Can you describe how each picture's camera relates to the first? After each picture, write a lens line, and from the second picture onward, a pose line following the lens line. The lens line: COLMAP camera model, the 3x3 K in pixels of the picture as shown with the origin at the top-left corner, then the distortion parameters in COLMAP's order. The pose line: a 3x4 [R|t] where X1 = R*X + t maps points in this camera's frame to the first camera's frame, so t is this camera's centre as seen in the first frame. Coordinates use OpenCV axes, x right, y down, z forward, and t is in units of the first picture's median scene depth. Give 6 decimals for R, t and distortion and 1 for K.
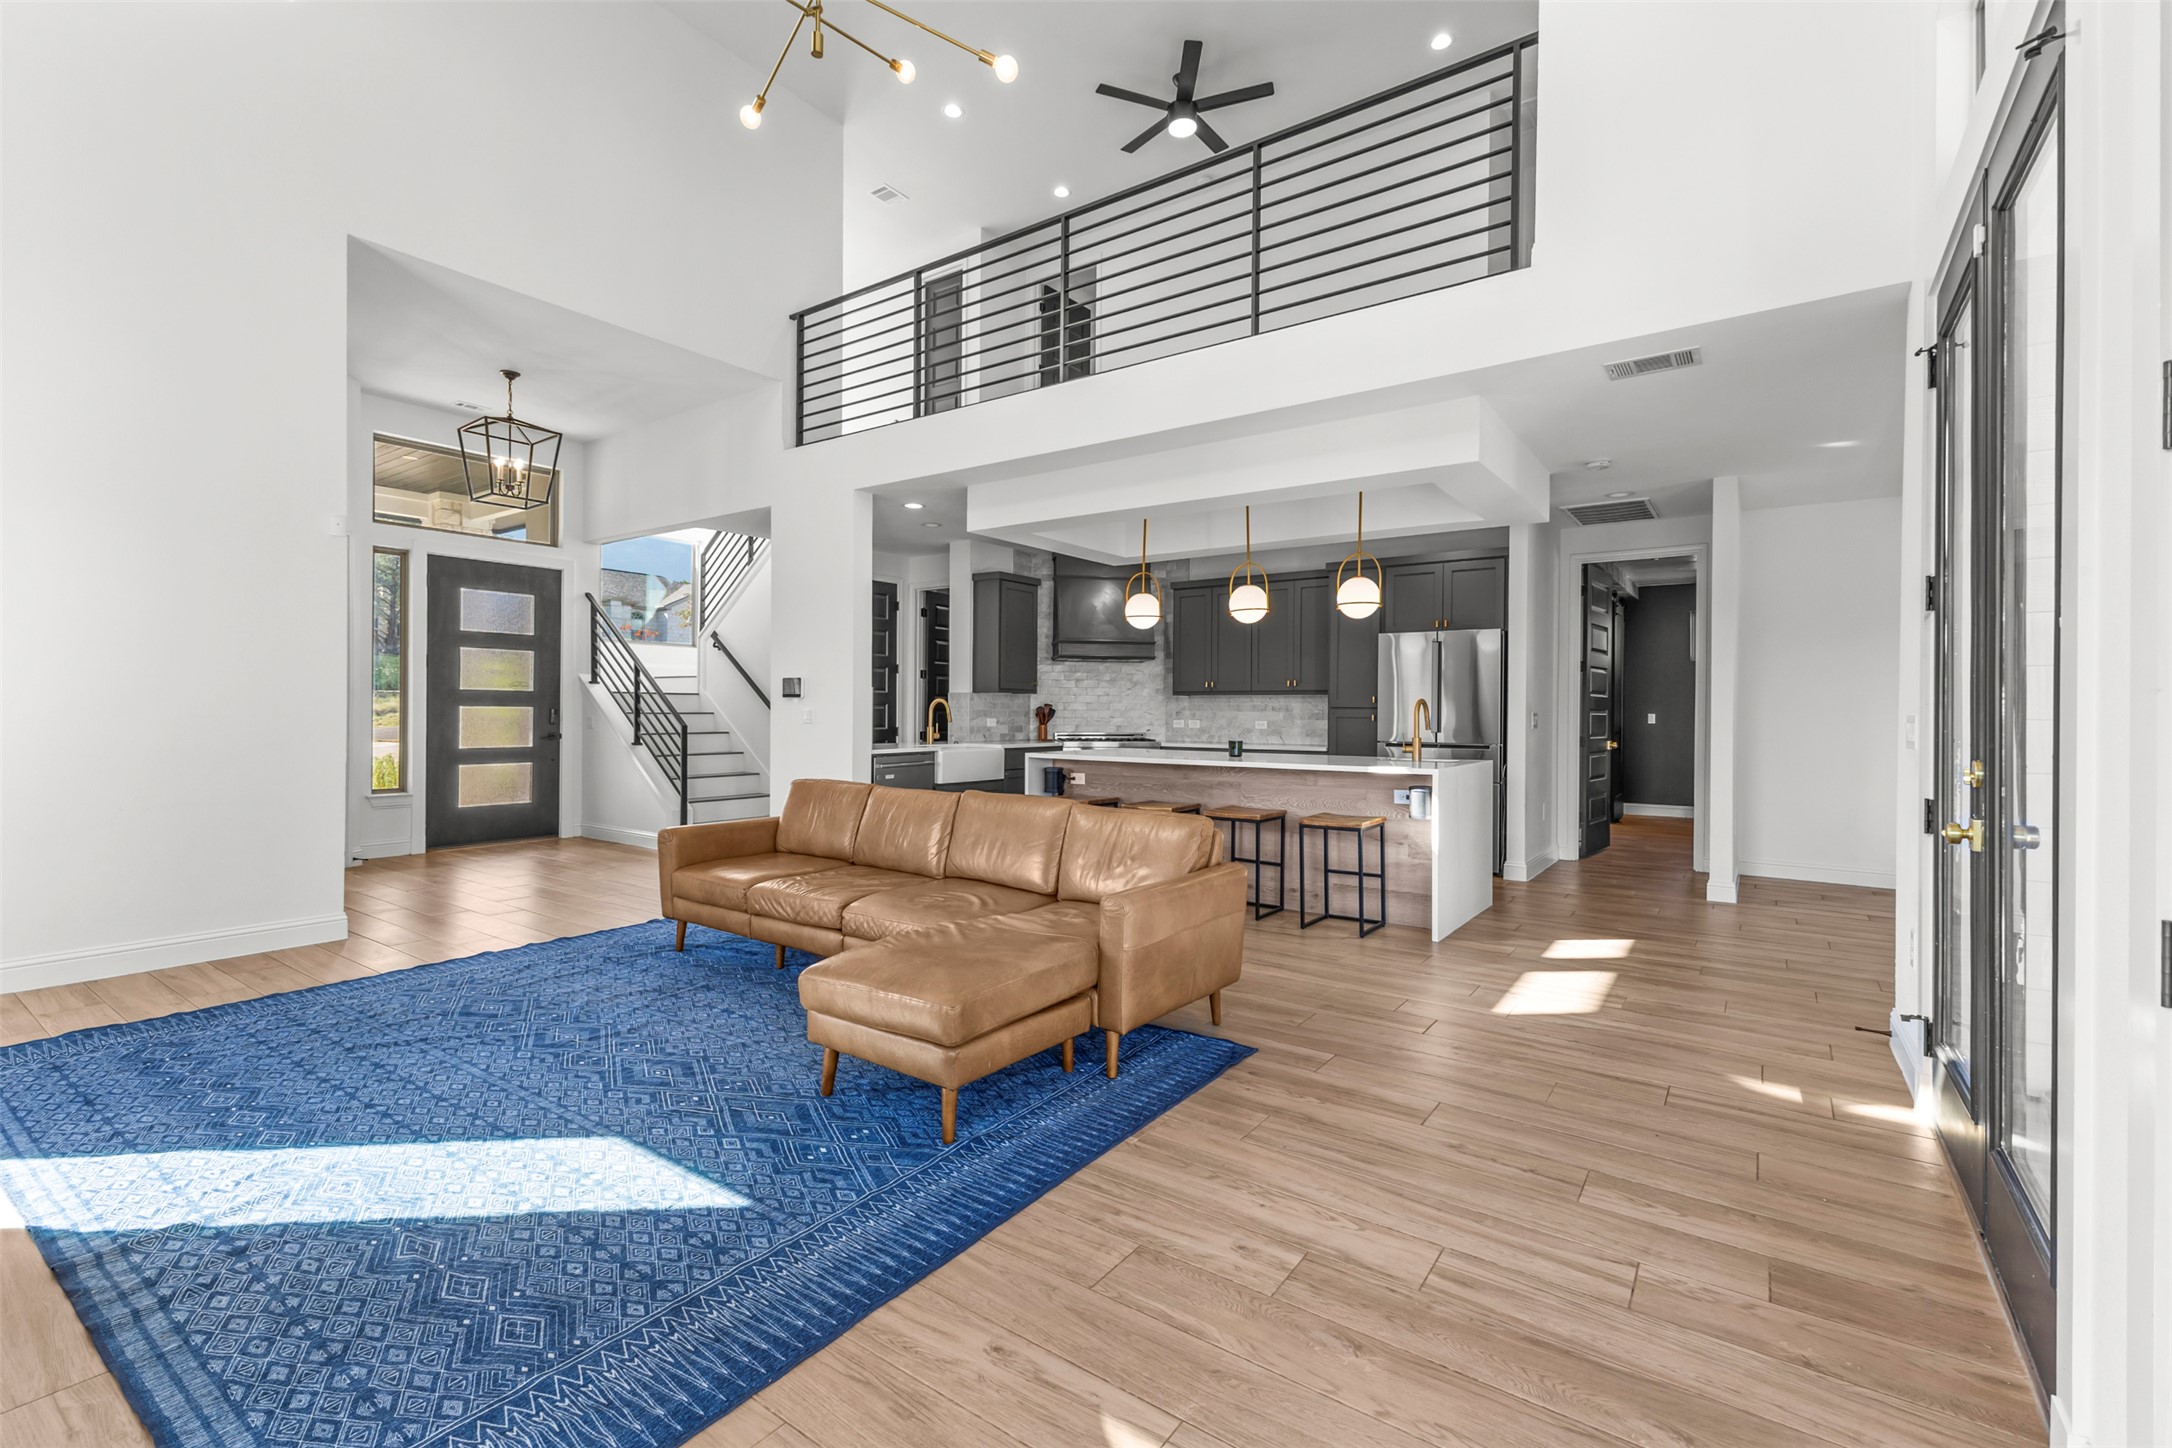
lens RADIAL K [[938.8, 0, 1102.0], [0, 938.8, 714.5], [0, 0, 1]] dist [0.011708, -0.001844]
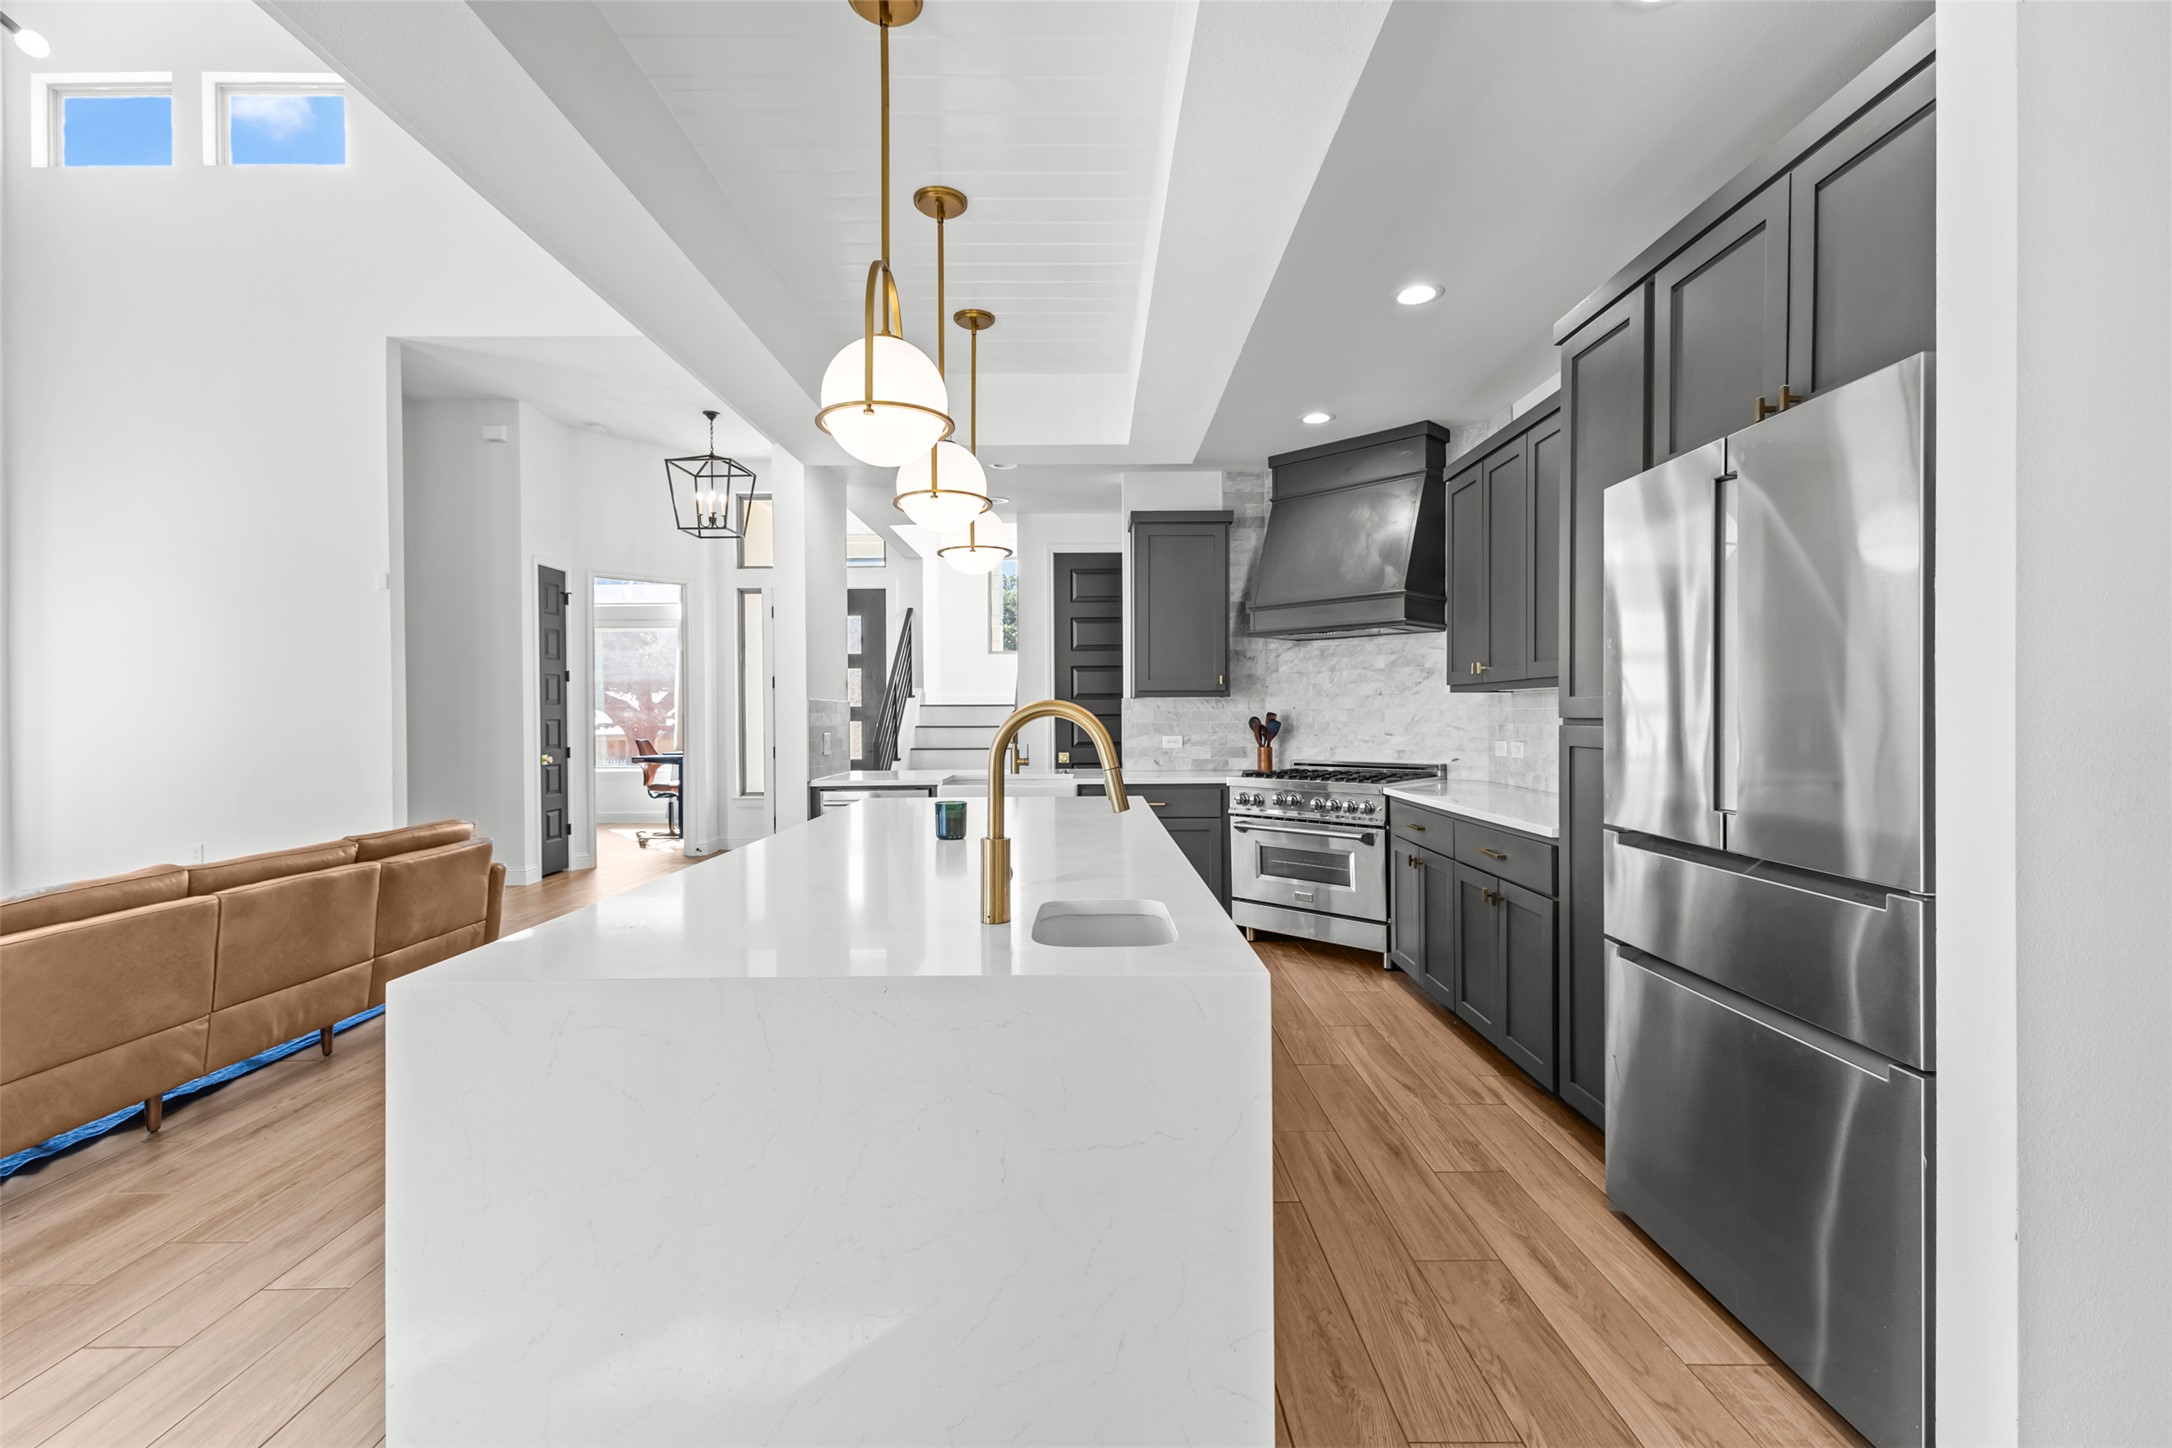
lens RADIAL K [[938.8, 0, 1088.8], [0, 938.8, 716.4], [0, 0, 1]] dist [0.011708, -0.001844]
pose [[0.570123, -0.007396, -0.821526, 0.441313], [0.007939, 0.999962, -0.003493, -0.008934], [0.821521, -0.004531, 0.570160, 0.659560]]
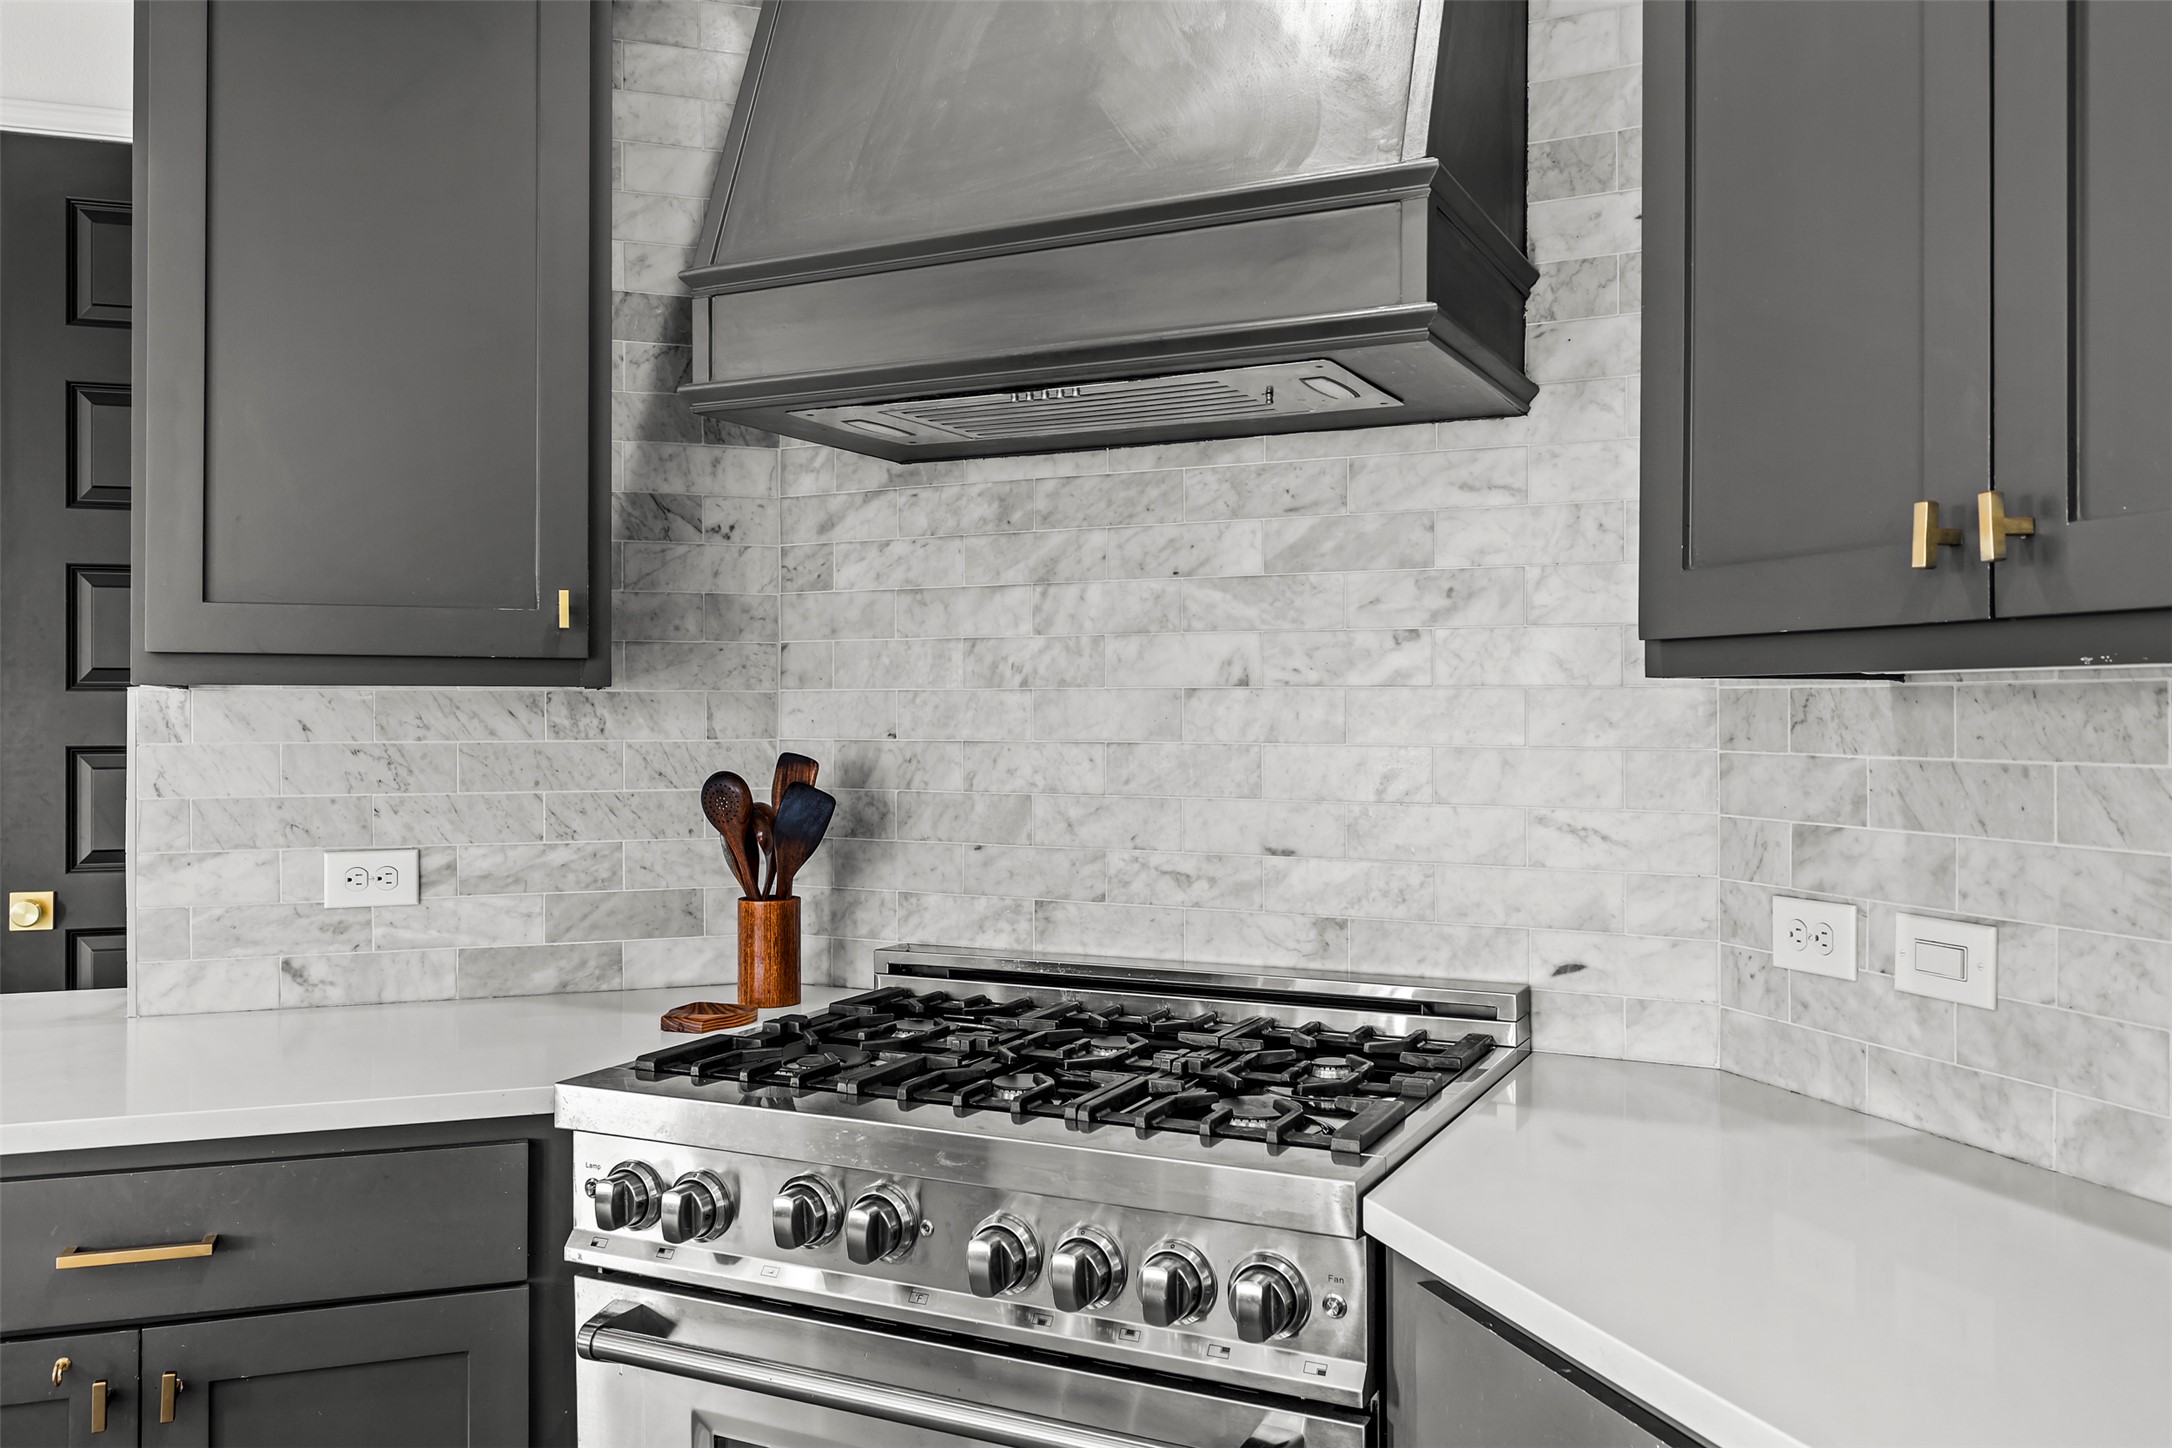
lens RADIAL K [[1739.9, 0, 1086.0], [0, 1739.9, 715.4], [0, 0, 1]] dist [-0.006916, -0.001561]
pose [[0.798090, -0.006047, -0.602508, 0.164168], [0.003873, 0.999980, -0.004907, -0.018552], [0.602526, 0.001583, 0.798098, 0.962522]]
